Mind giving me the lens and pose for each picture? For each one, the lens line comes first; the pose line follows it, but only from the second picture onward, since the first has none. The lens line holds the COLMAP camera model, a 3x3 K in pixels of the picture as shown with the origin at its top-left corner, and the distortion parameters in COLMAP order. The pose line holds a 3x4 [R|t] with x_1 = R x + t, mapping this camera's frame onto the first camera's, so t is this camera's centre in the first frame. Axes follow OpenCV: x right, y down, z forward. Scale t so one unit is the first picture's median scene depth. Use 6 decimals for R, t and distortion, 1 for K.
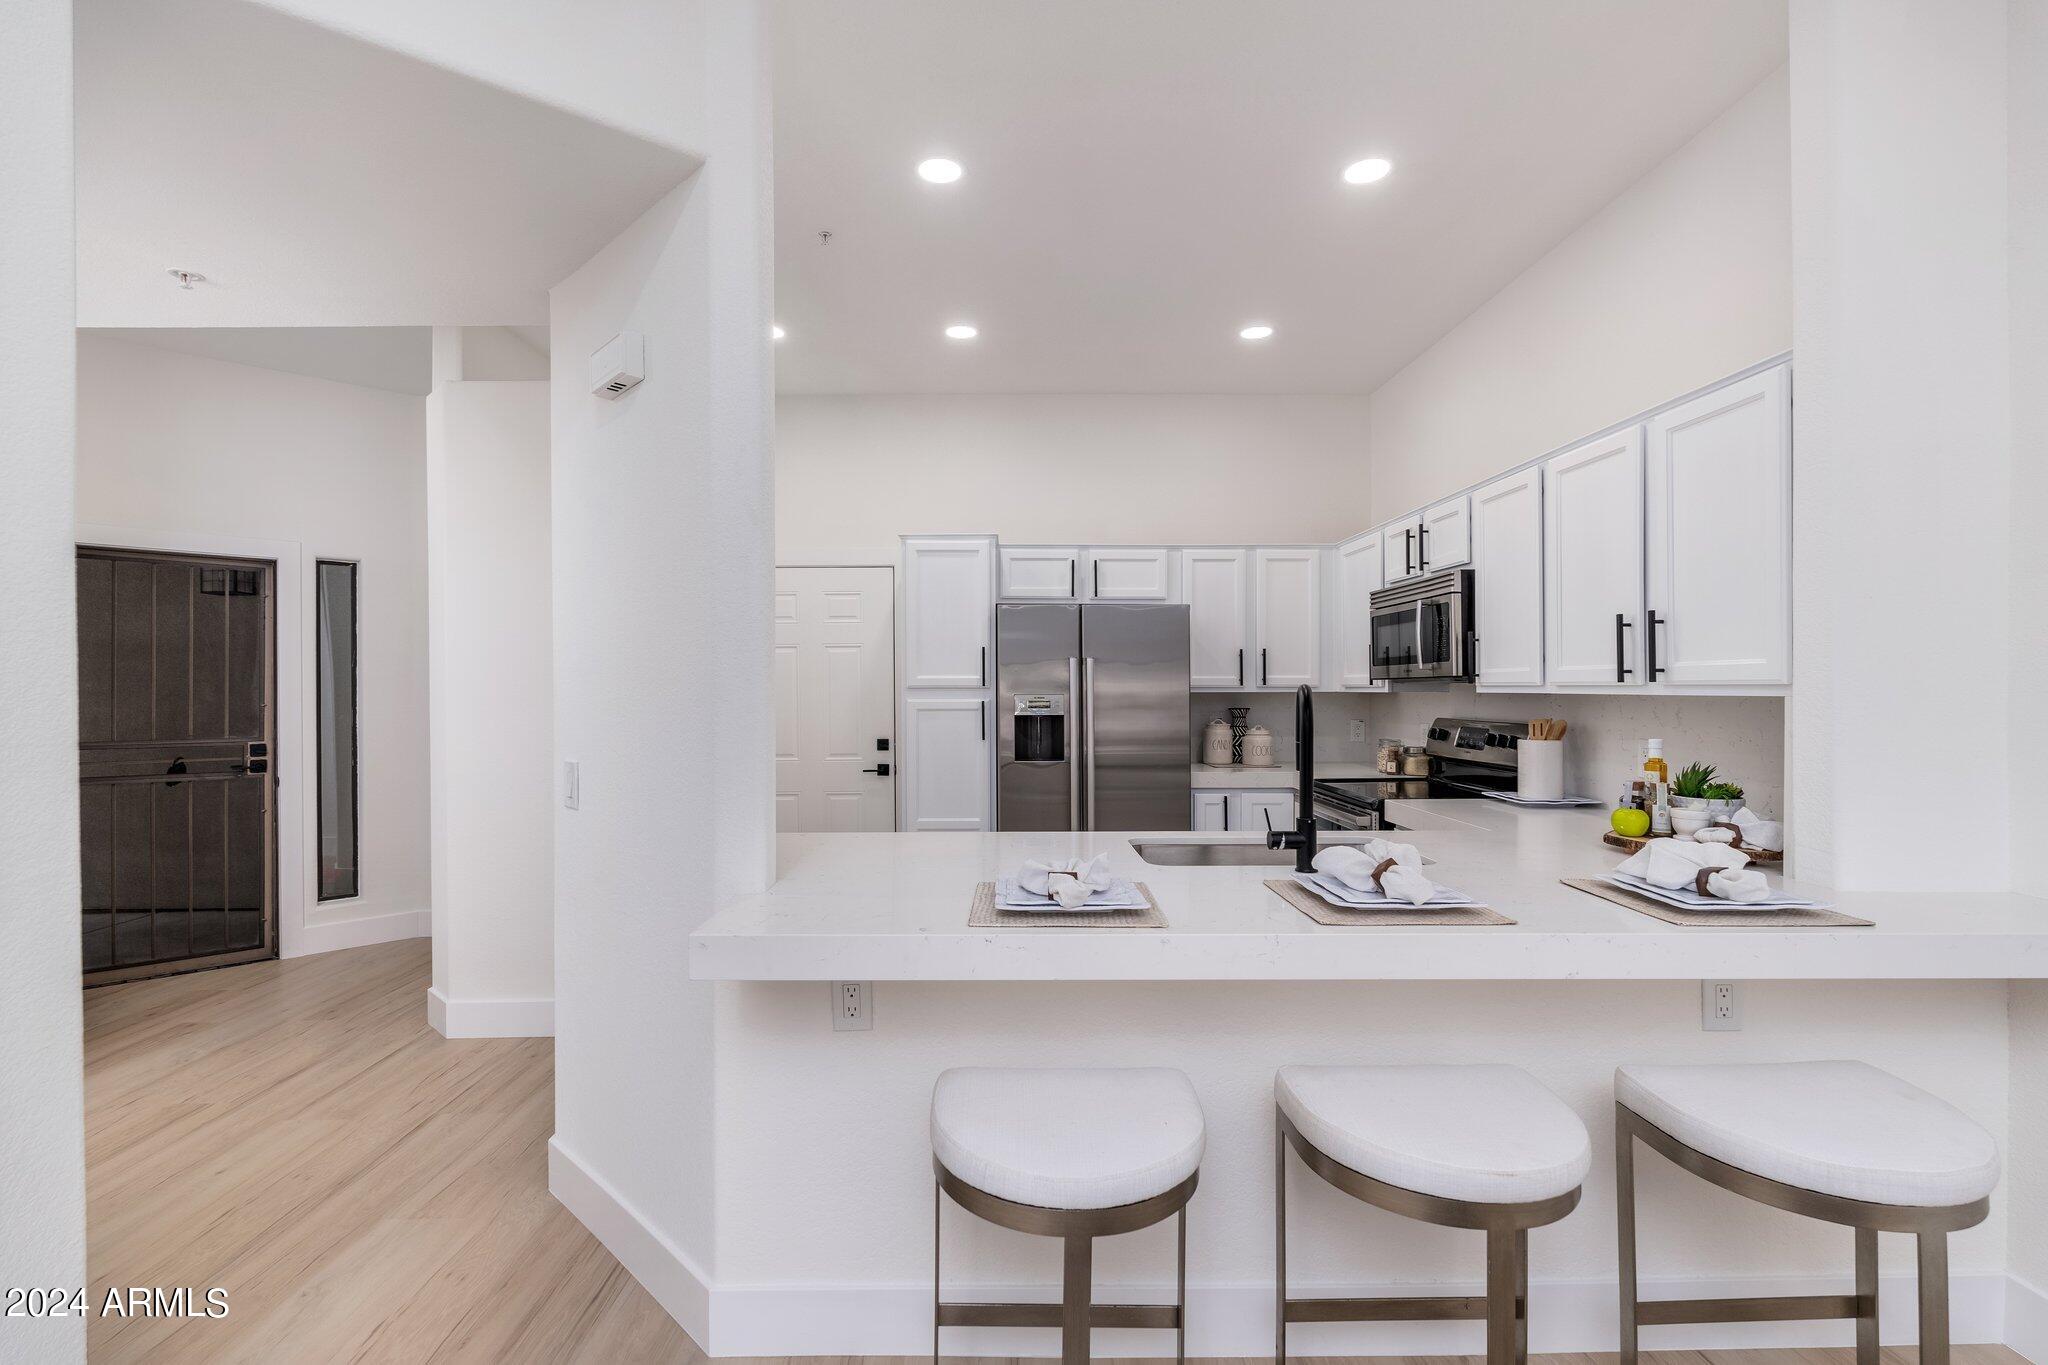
lens RADIAL K [[894.4, 0, 1024.0], [0, 894.4, 682.5], [0, 0, 1]] dist [-0.002695, 0.000173]
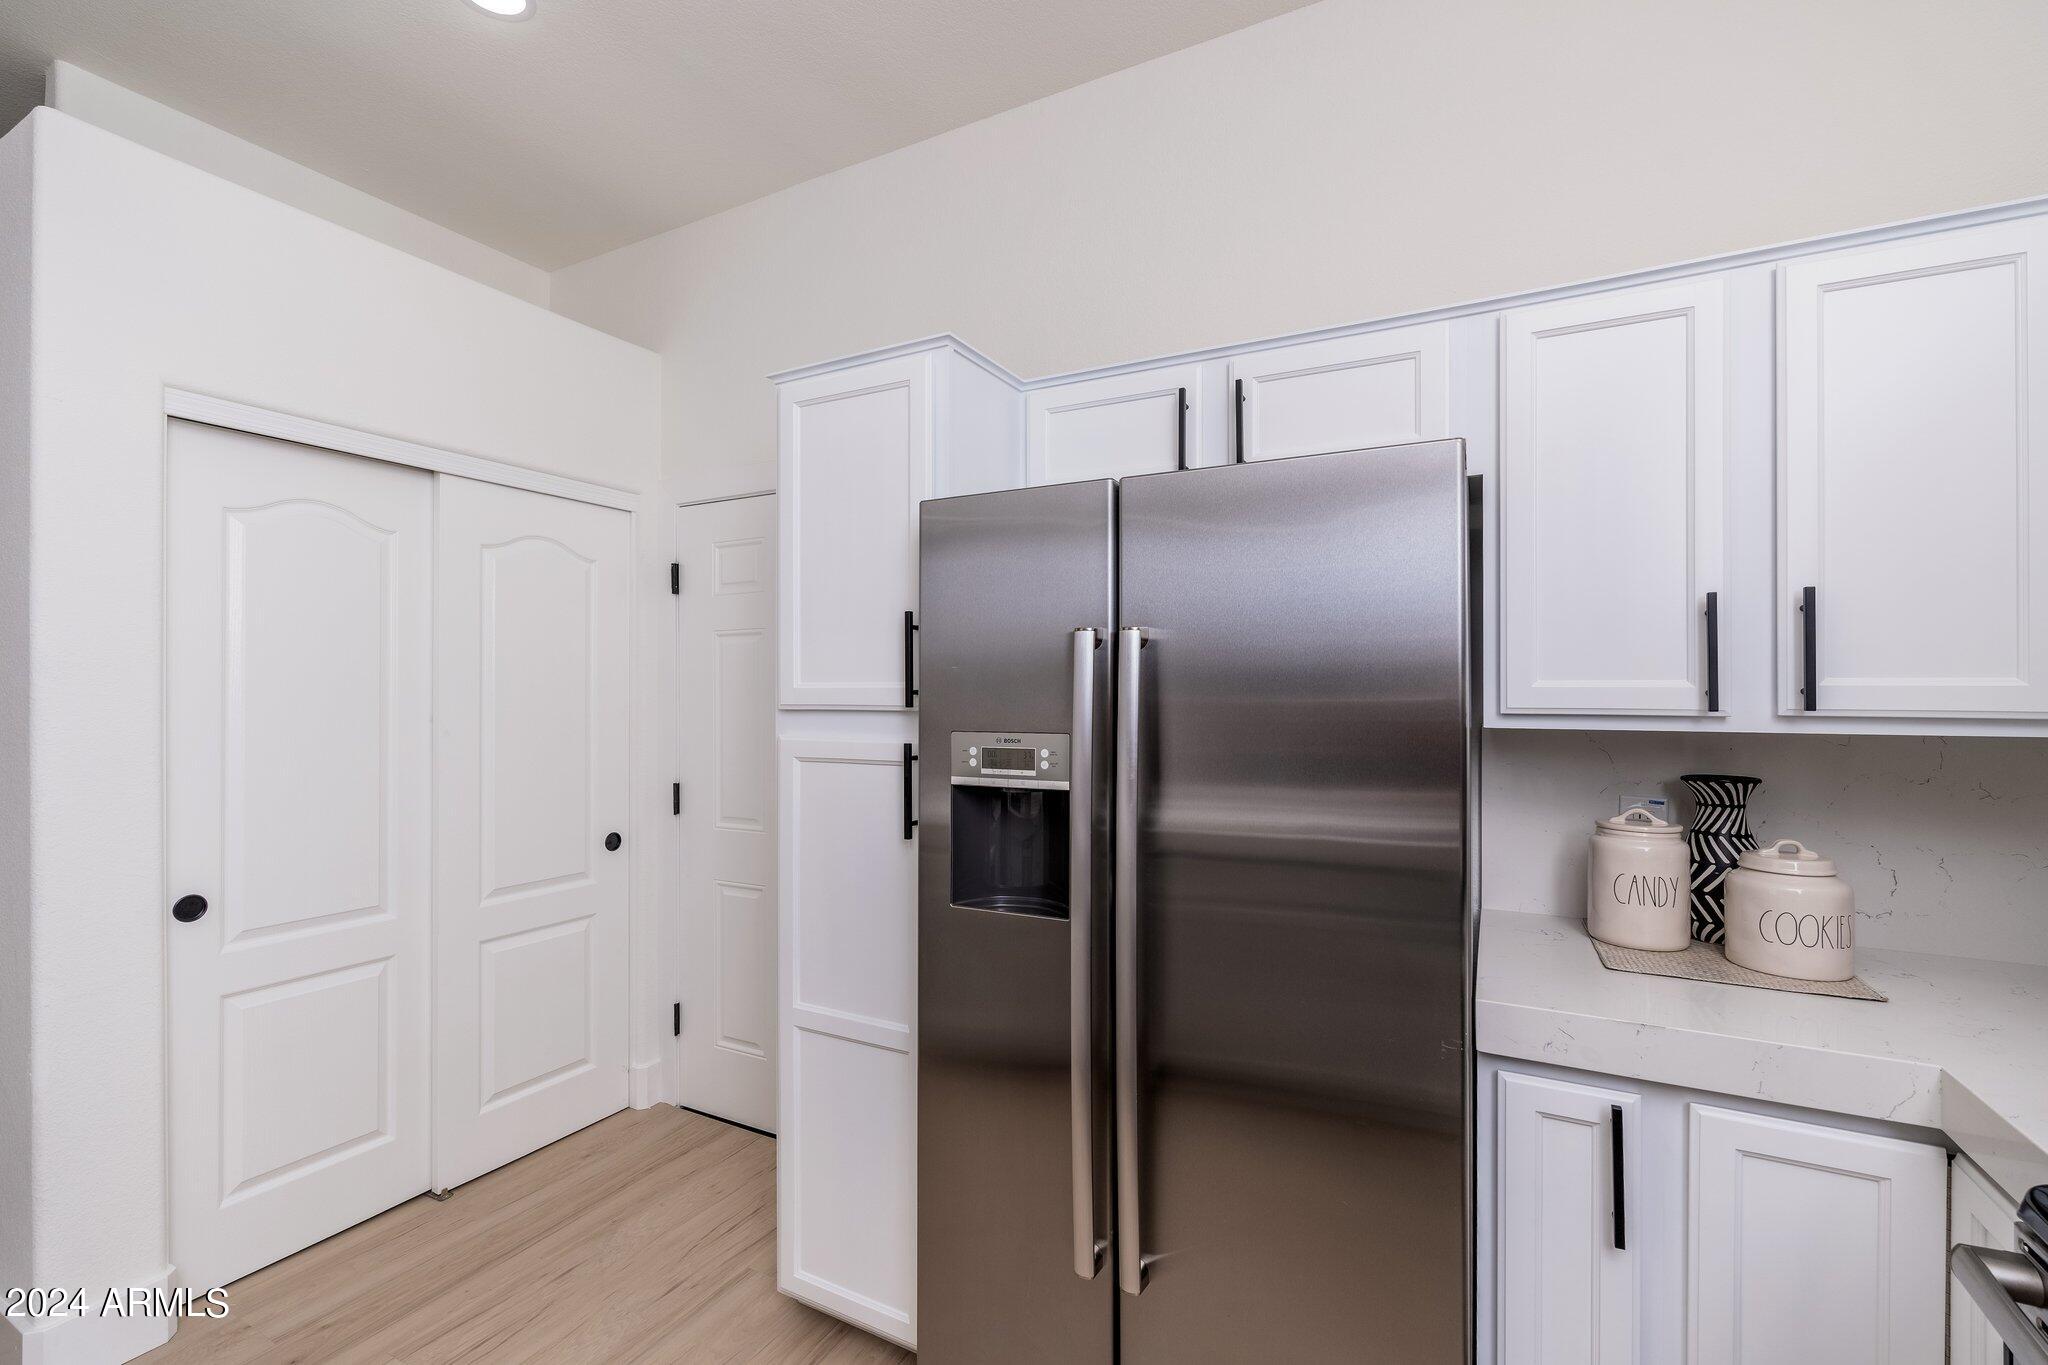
lens RADIAL K [[894.4, 0, 1024.0], [0, 894.4, 682.5], [0, 0, 1]] dist [-0.002695, 0.000173]
pose [[0.868845, -0.003711, -0.495070, 0.203335], [0.000364, 0.999976, -0.006857, -0.004427], [0.495084, 0.005778, 0.868826, 0.662649]]
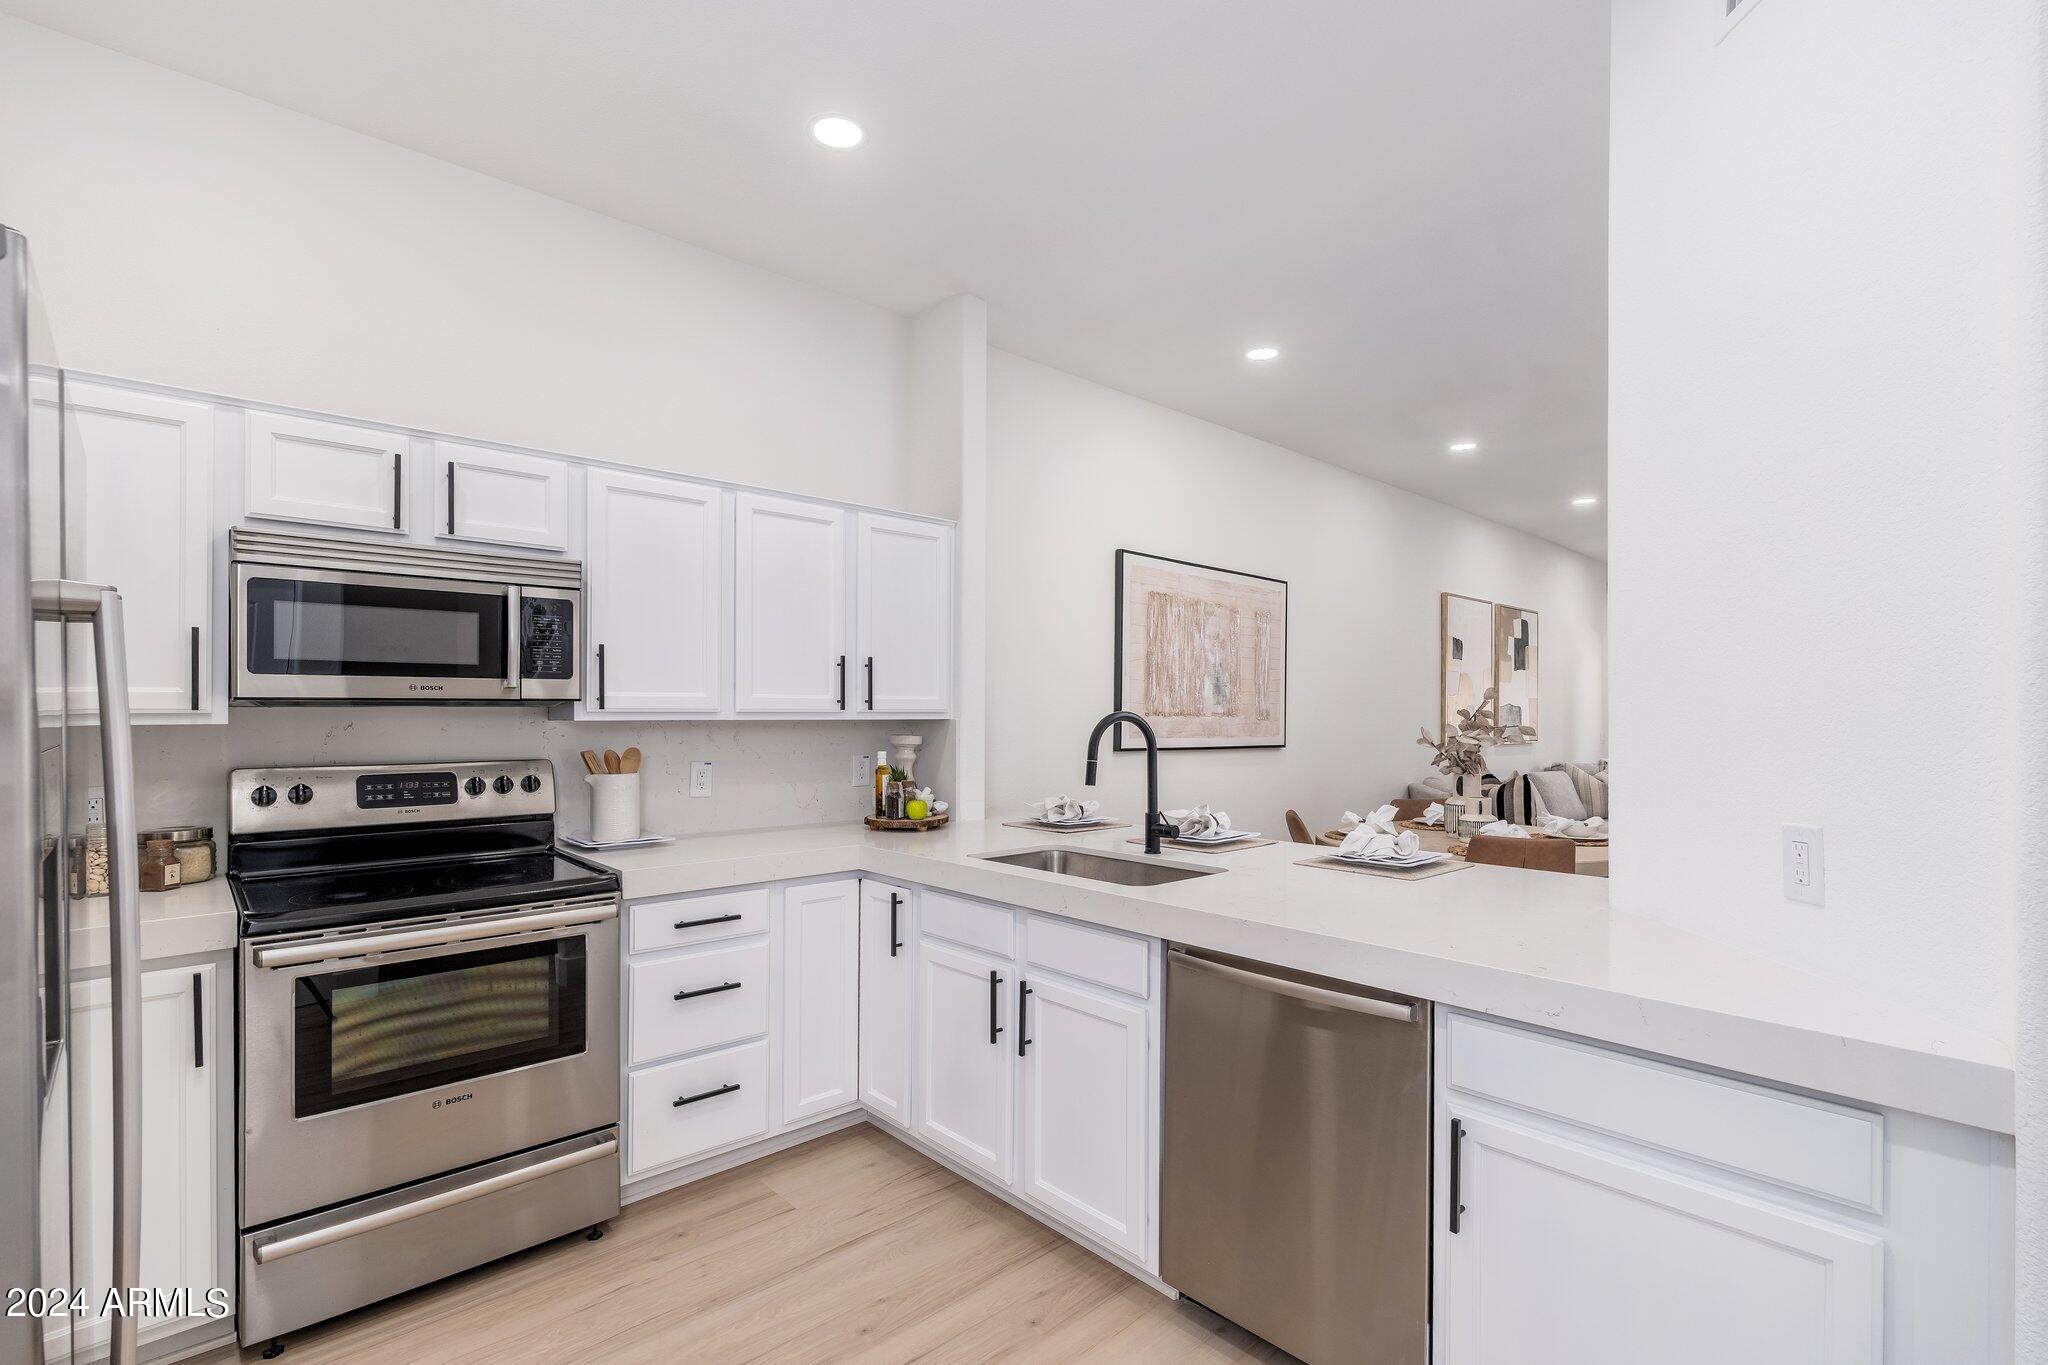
lens RADIAL K [[936.2, 0, 1022.9], [0, 936.2, 705.5], [0, 0, 1]] dist [-0.001362, -0.000224]
pose [[-0.656094, 0.007294, 0.754644, -0.285192], [-0.001501, 0.999939, -0.010970, 0.005201], [-0.754677, -0.008330, -0.656043, 0.950226]]
